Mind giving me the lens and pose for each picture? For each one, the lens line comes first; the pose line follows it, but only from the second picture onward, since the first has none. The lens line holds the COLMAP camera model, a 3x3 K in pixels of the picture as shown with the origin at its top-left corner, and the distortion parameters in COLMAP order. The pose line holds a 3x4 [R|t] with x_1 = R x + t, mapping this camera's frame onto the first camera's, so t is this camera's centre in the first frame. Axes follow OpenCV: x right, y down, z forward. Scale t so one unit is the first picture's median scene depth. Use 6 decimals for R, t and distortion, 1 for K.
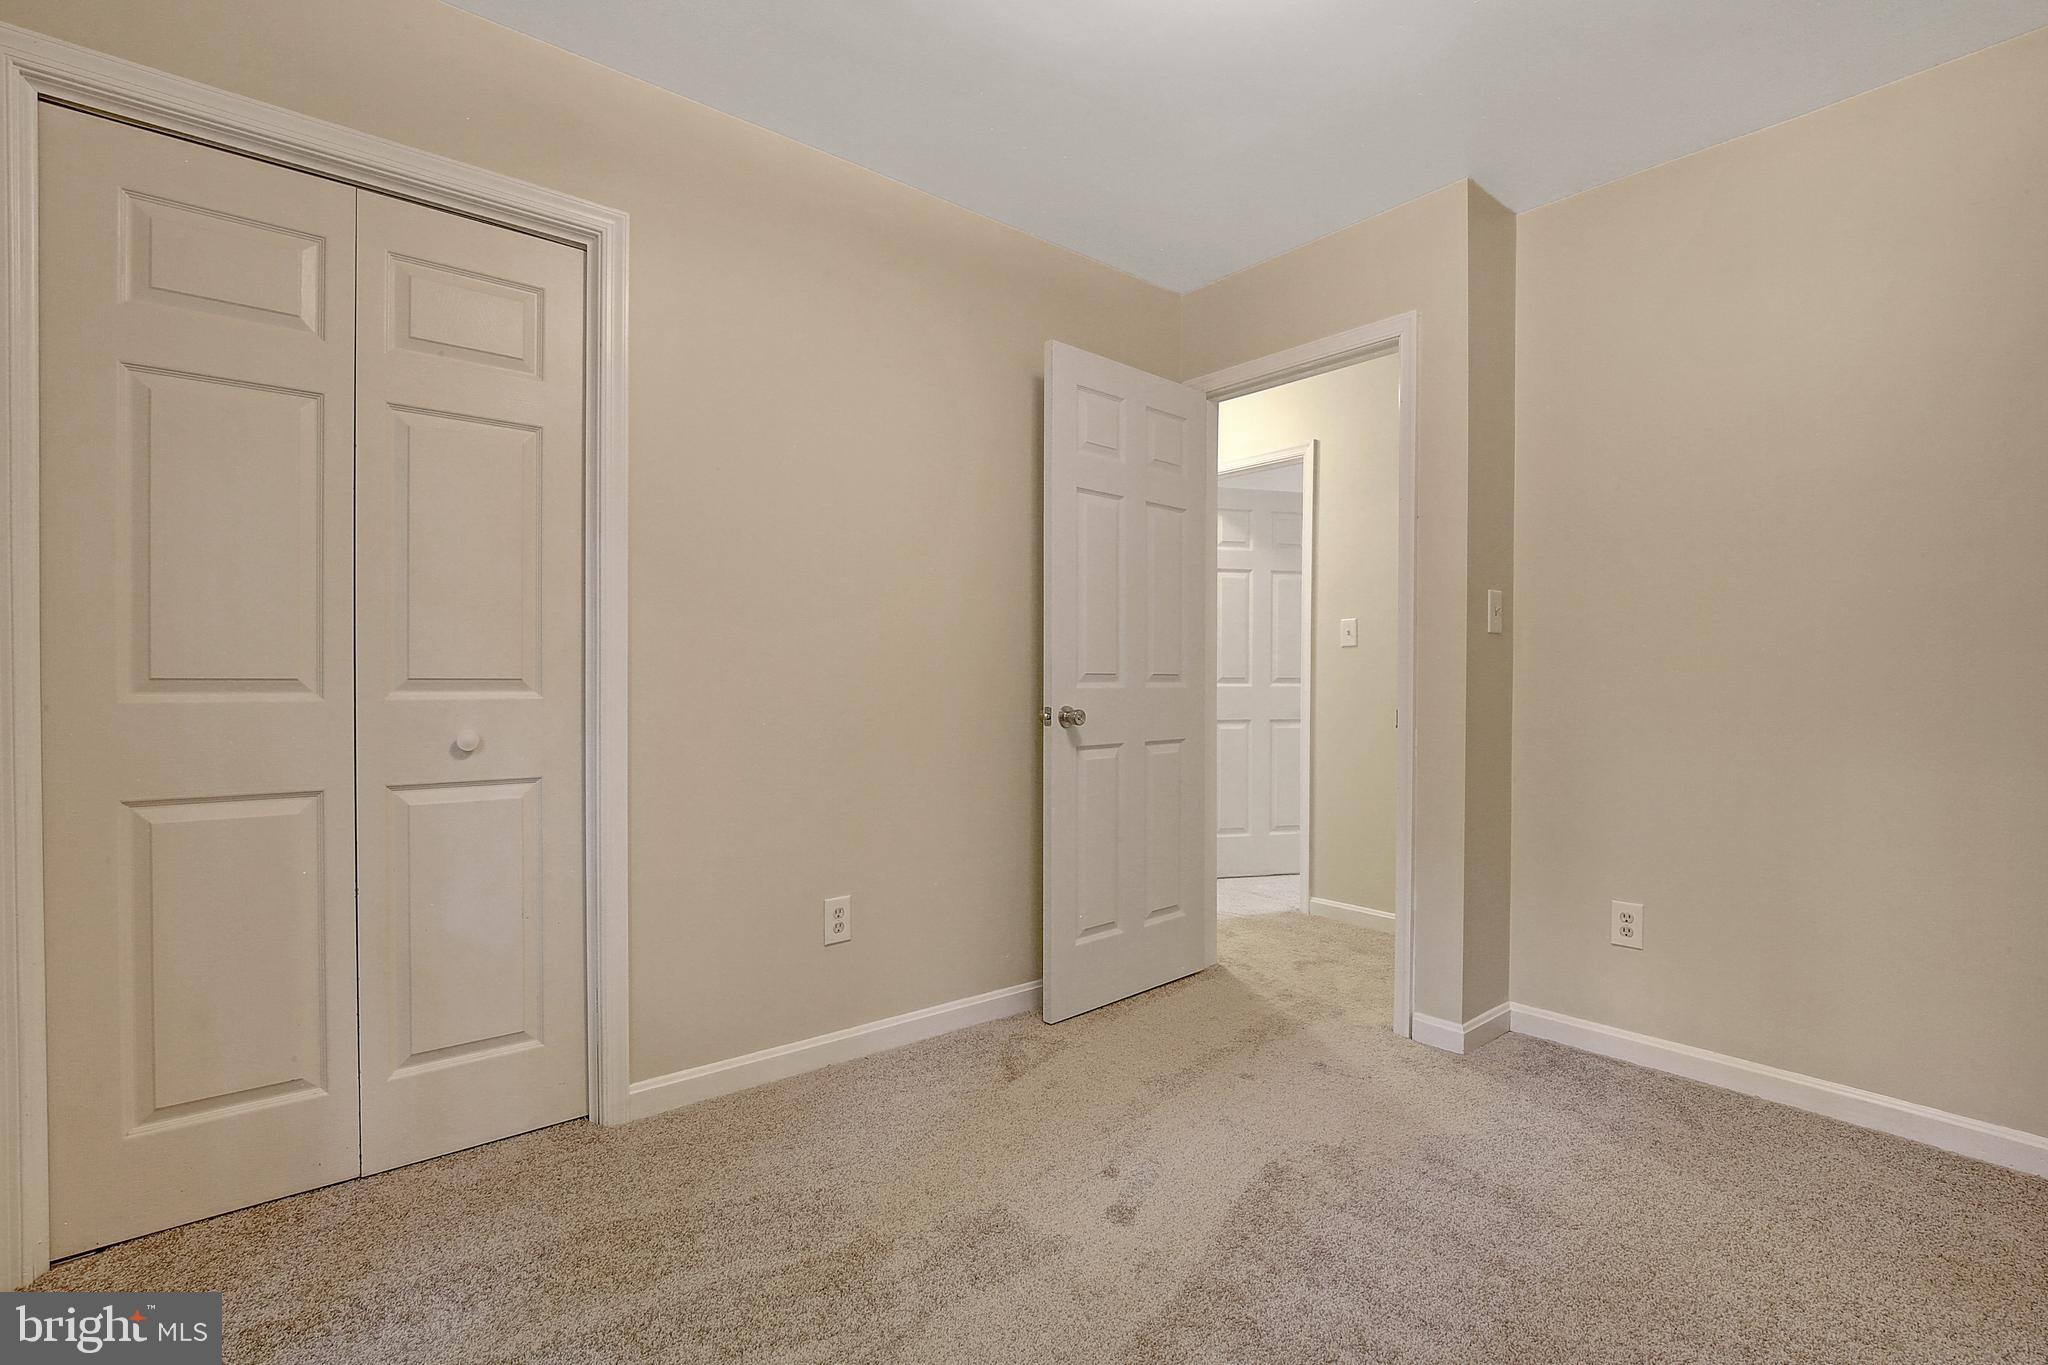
lens RADIAL K [[951.0, 0, 1028.8], [0, 951.0, 690.8], [0, 0, 1]] dist [-0.002263, 0.000617]
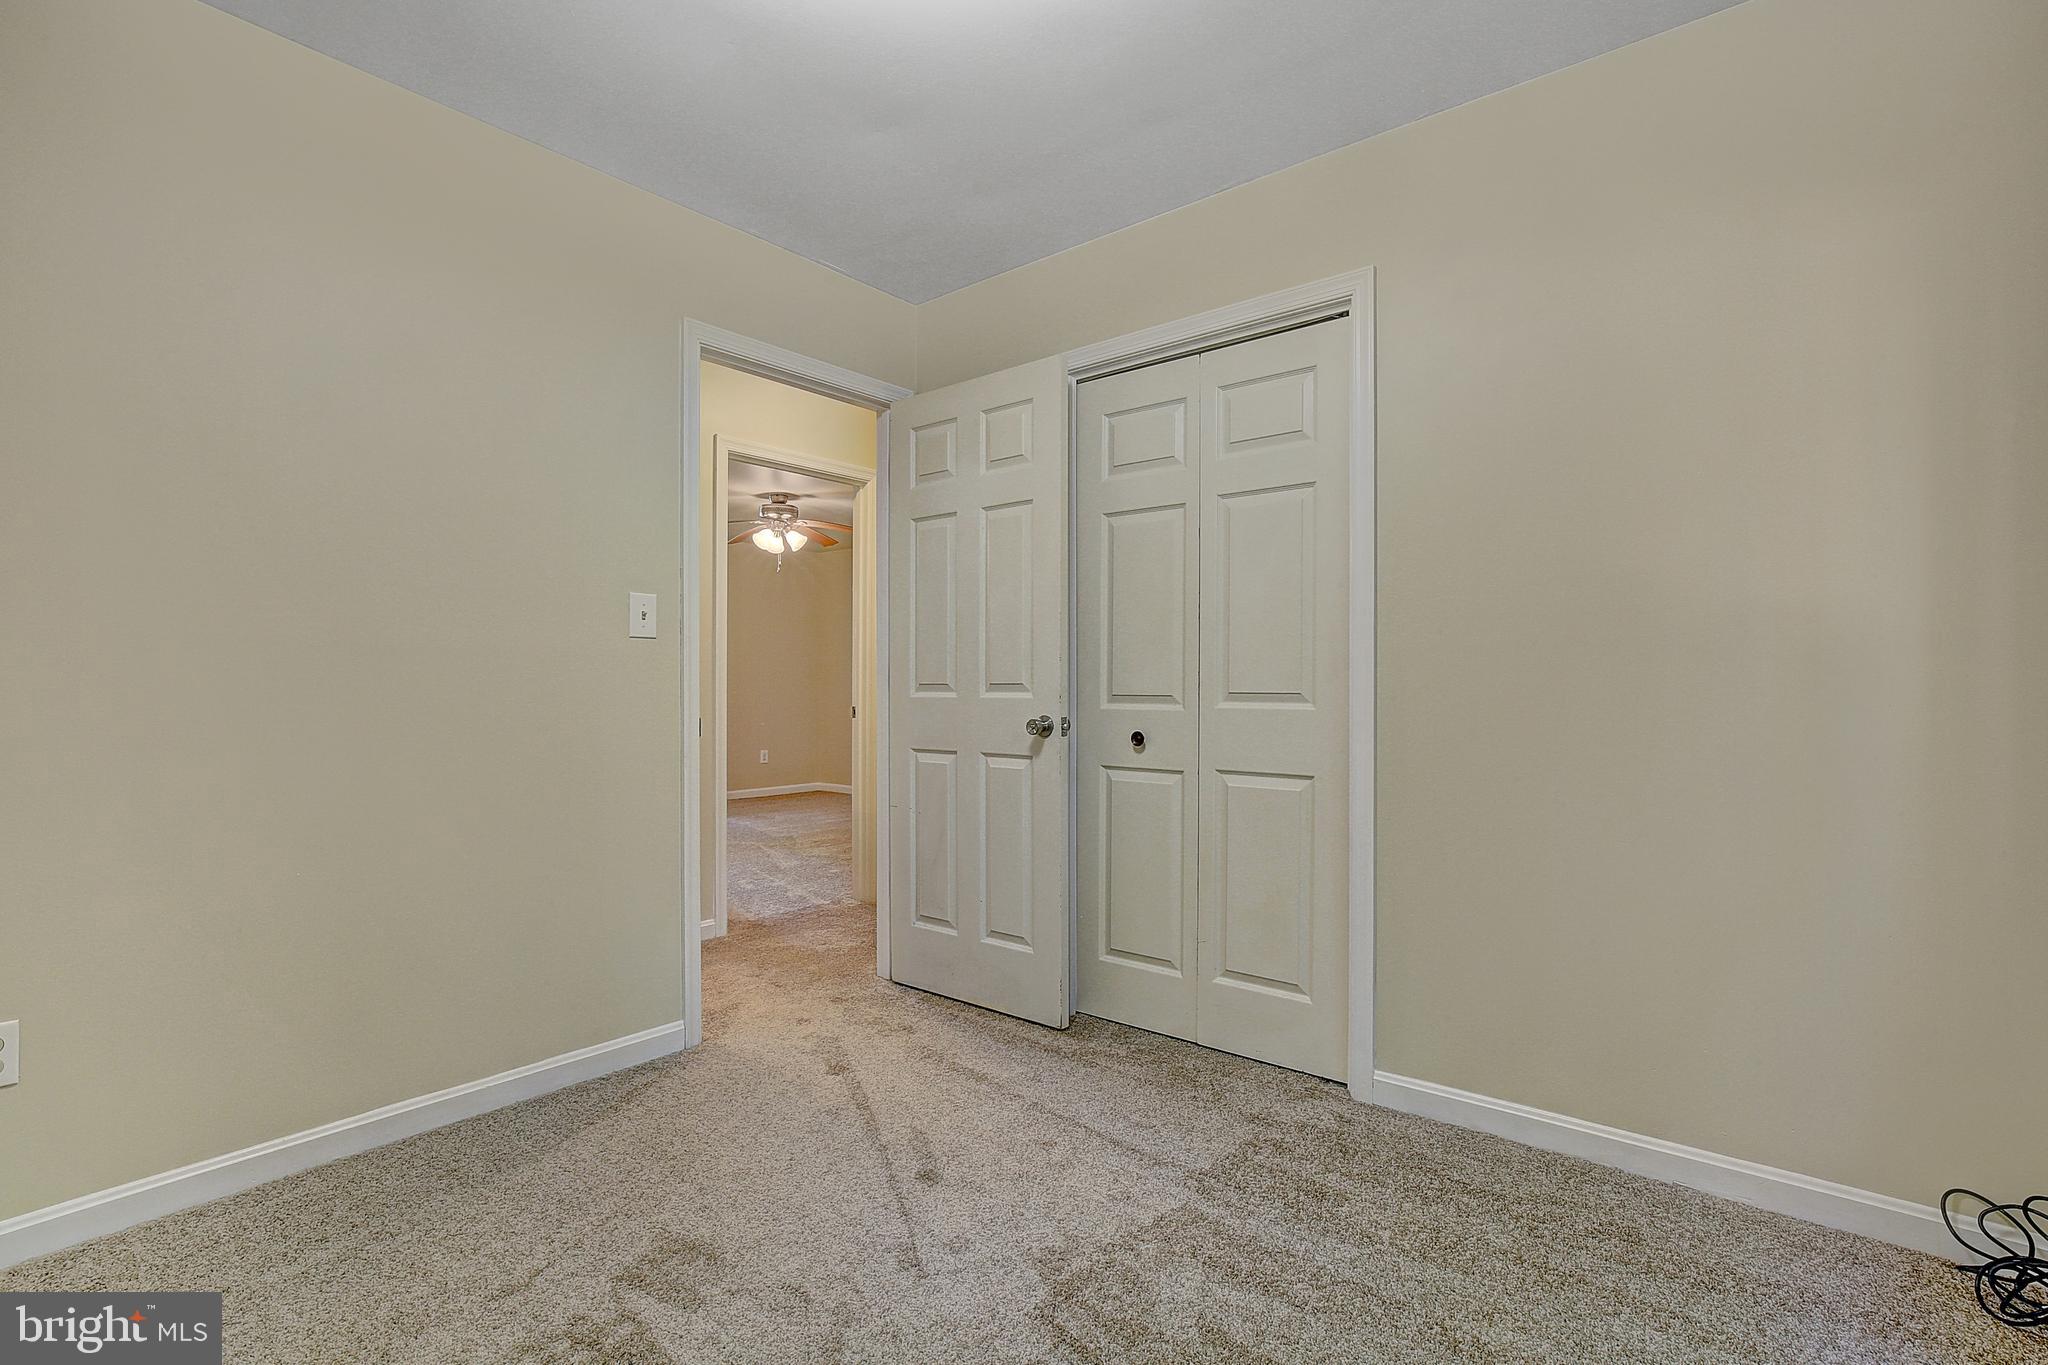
lens RADIAL K [[951.0, 0, 1028.8], [0, 951.0, 690.8], [0, 0, 1]] dist [-0.002263, 0.000617]
pose [[0.208531, -0.011609, -0.977947, 0.656590], [-0.006157, 0.999894, -0.013183, 0.002131], [0.977996, 0.008771, 0.208438, 0.457534]]
